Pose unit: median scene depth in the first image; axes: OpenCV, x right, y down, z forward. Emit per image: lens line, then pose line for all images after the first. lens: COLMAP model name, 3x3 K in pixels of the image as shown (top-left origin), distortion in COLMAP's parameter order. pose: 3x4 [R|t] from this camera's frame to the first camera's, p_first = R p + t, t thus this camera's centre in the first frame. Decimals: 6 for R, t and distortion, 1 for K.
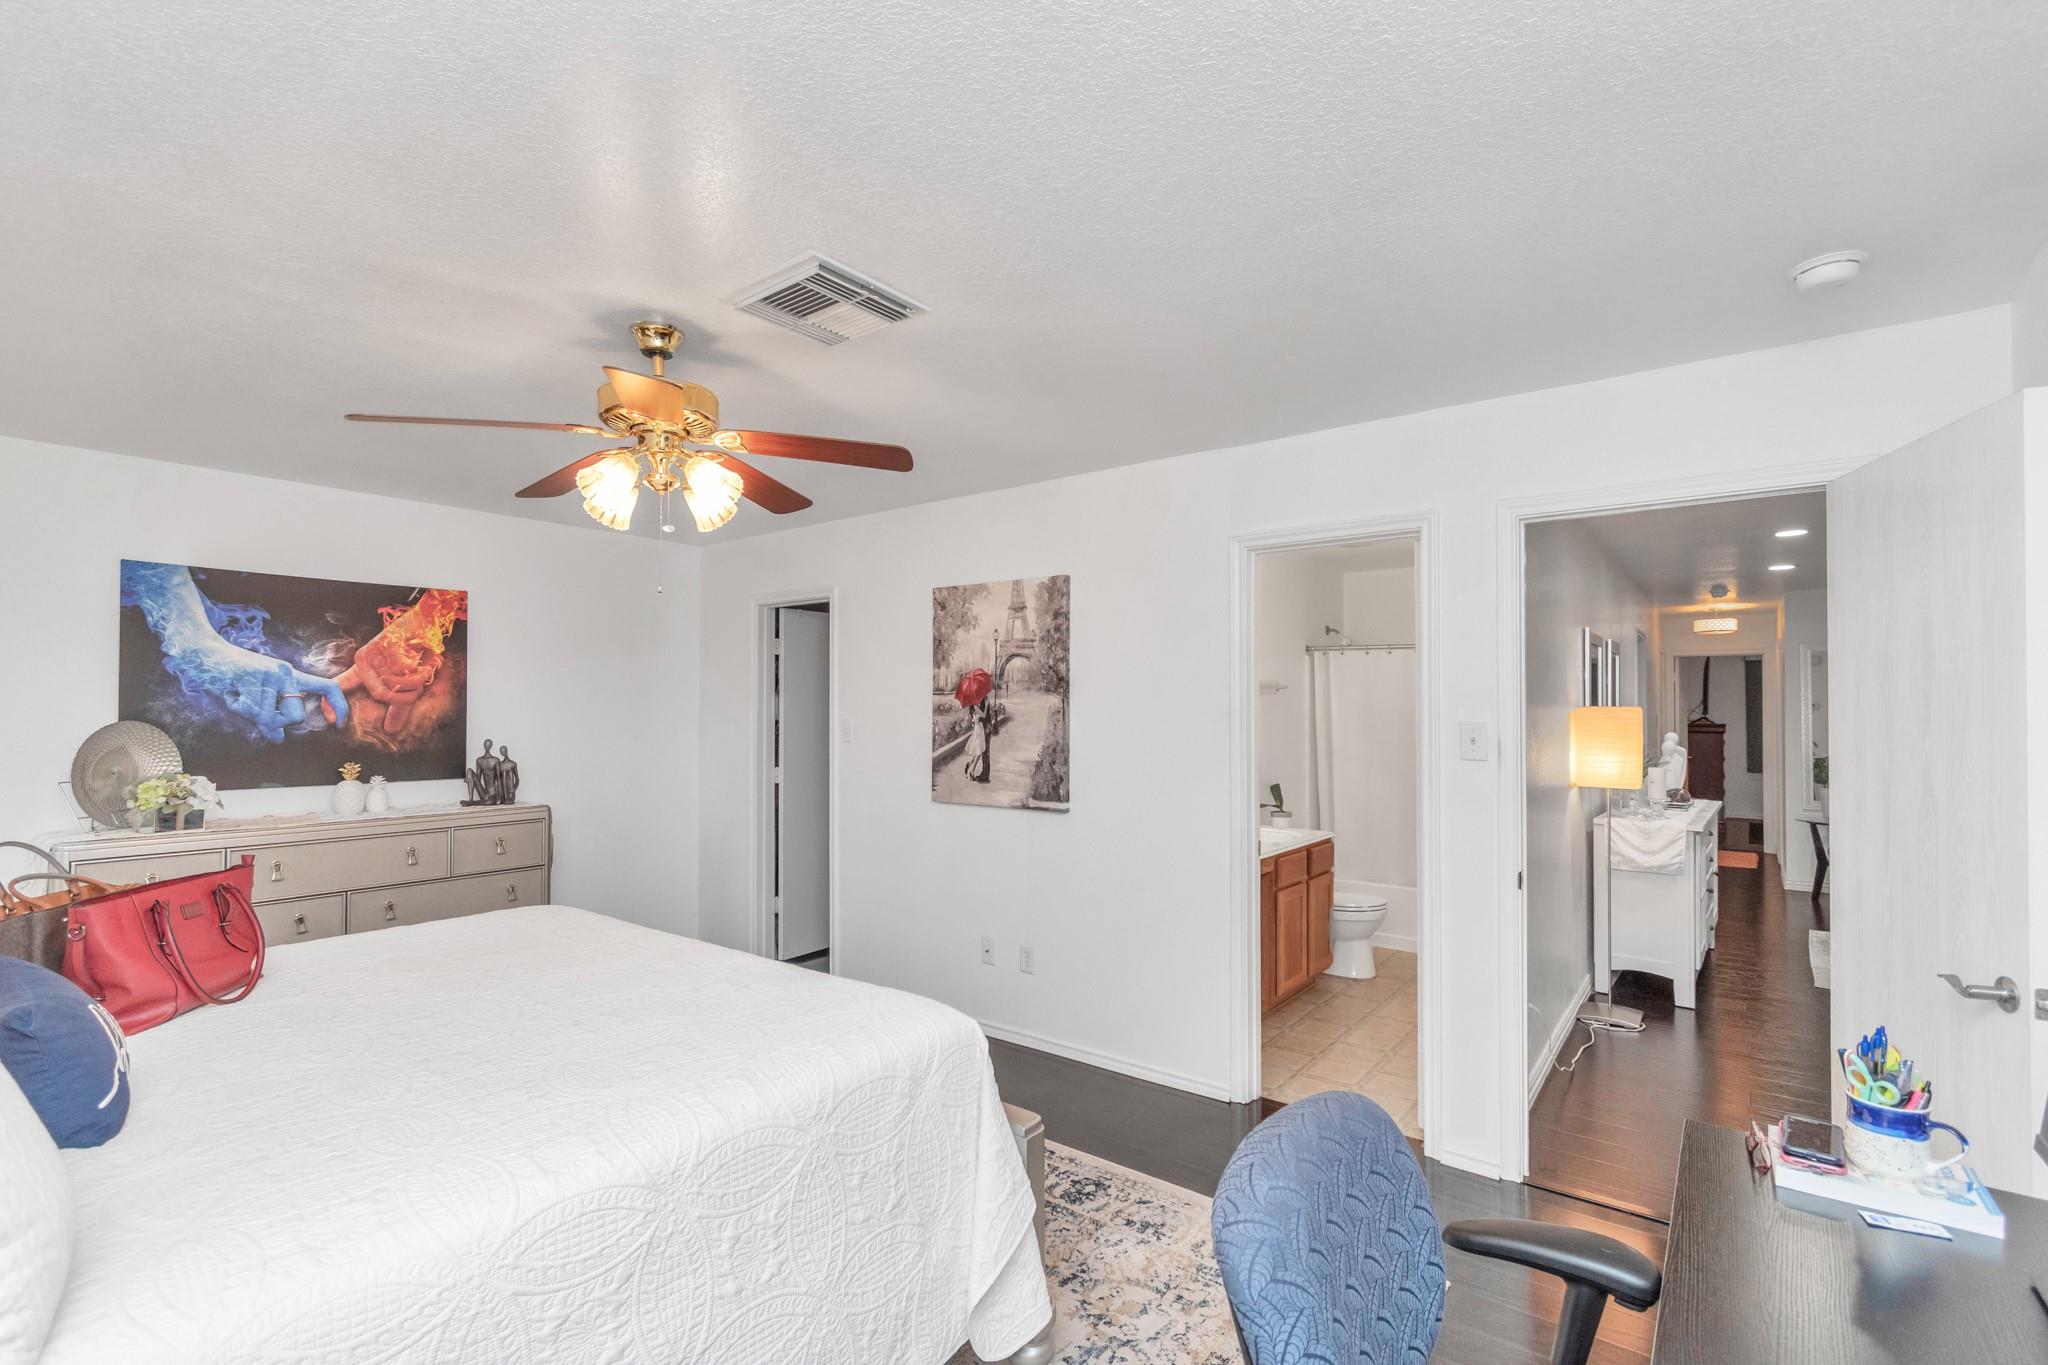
lens RADIAL K [[932.9, 0, 1025.0], [0, 932.9, 697.2], [0, 0, 1]] dist [0.000486, 0.000052]
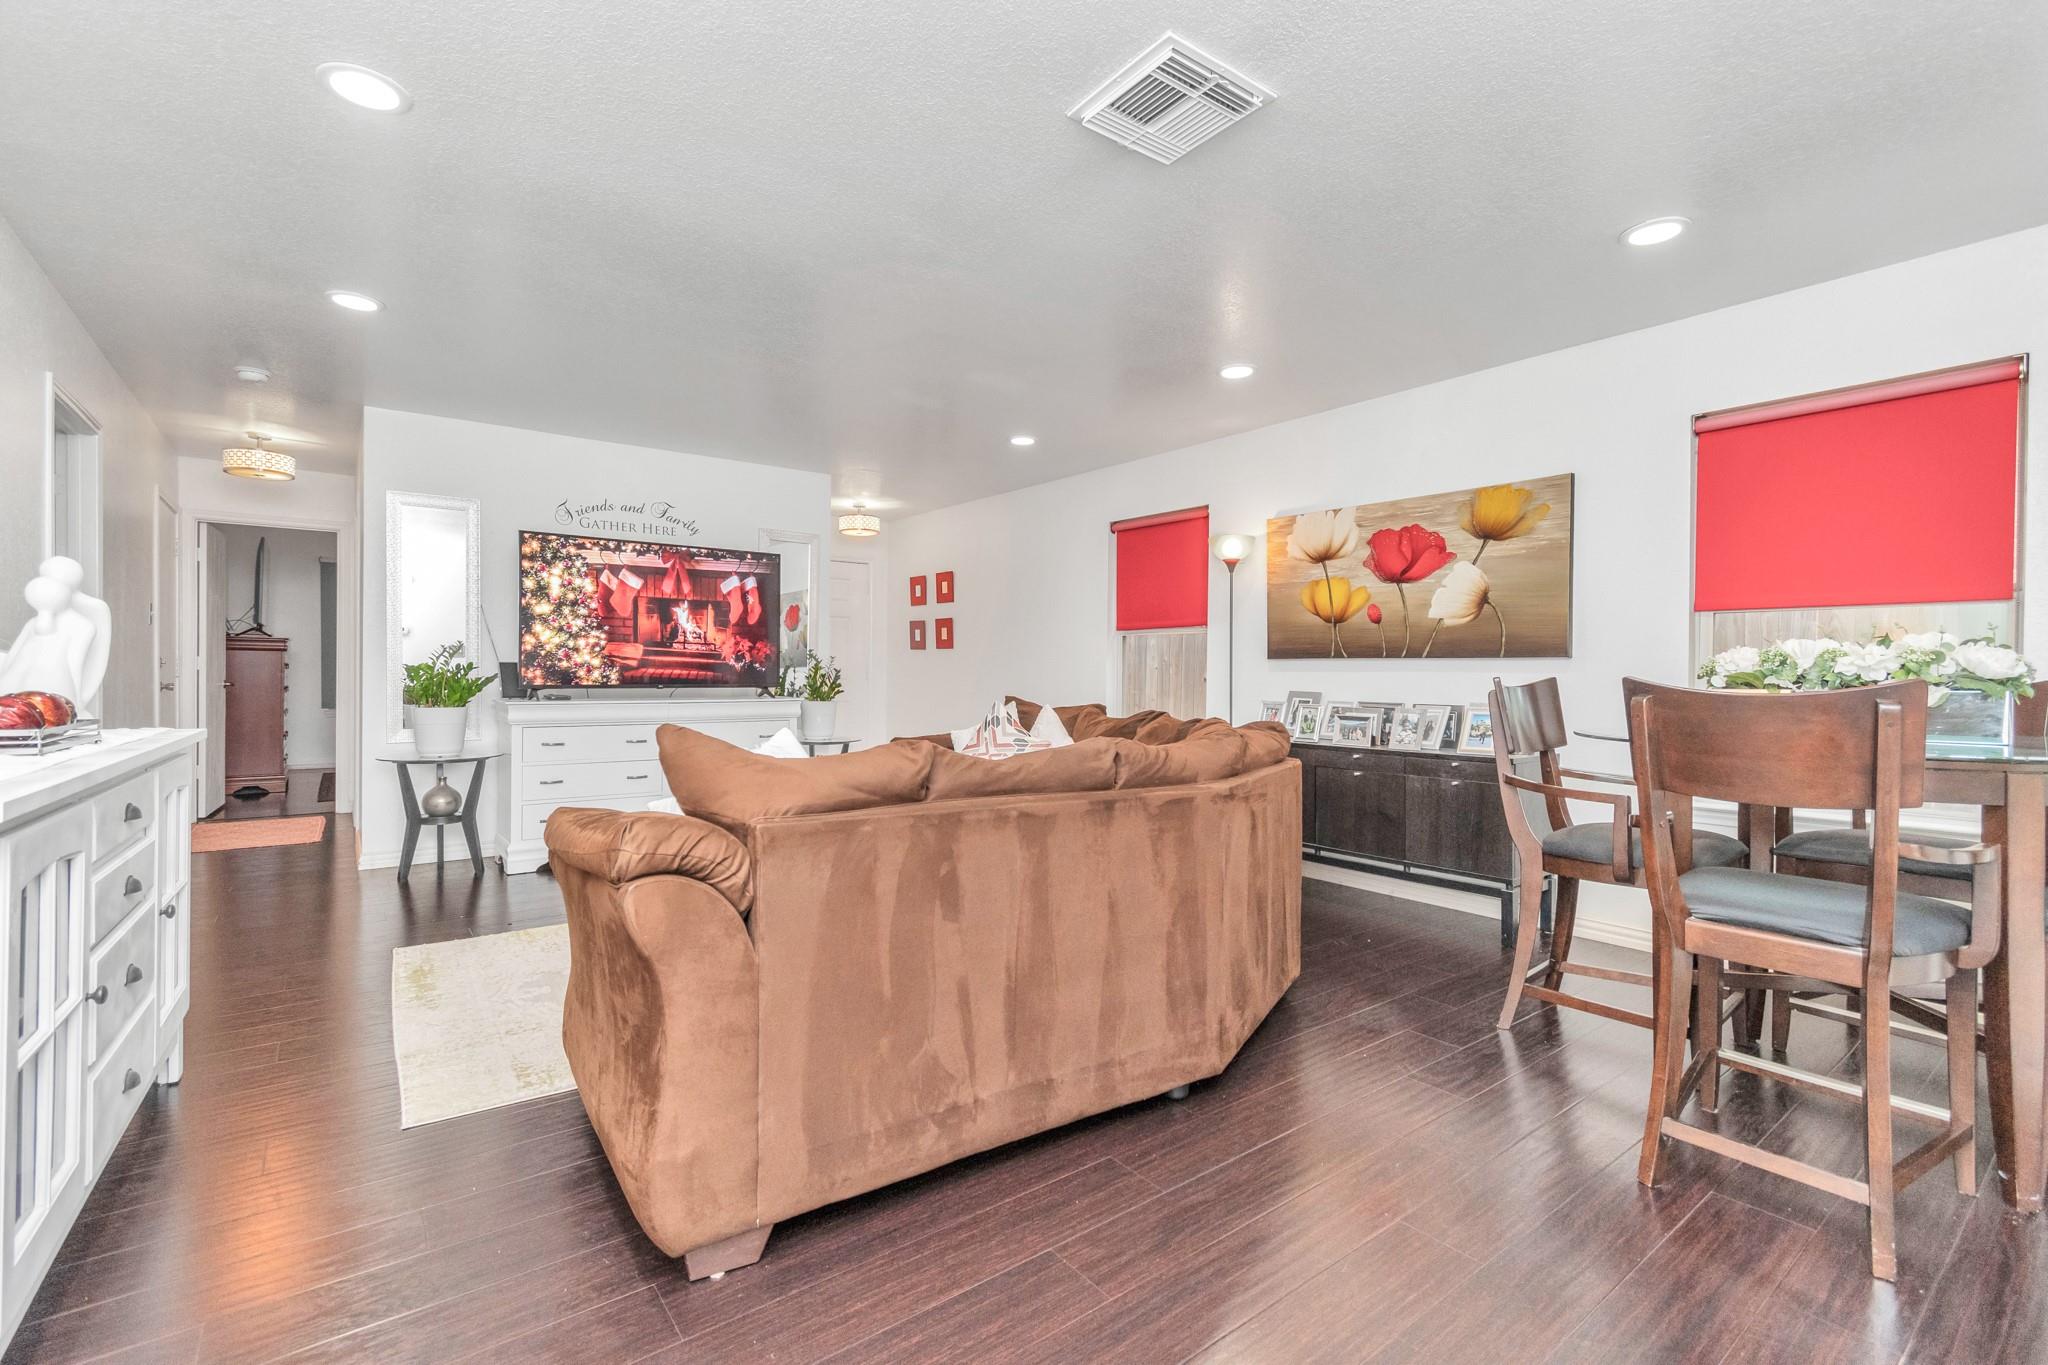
lens RADIAL K [[913.2, 0, 1033.3], [0, 913.2, 669.4], [0, 0, 1]] dist [0.003223, 0.000555]
pose [[0.262556, 0.002705, 0.964913, 0.281247], [-0.021684, 0.999760, 0.003098, 0.047879], [-0.964673, -0.021737, 0.262552, 0.334246]]
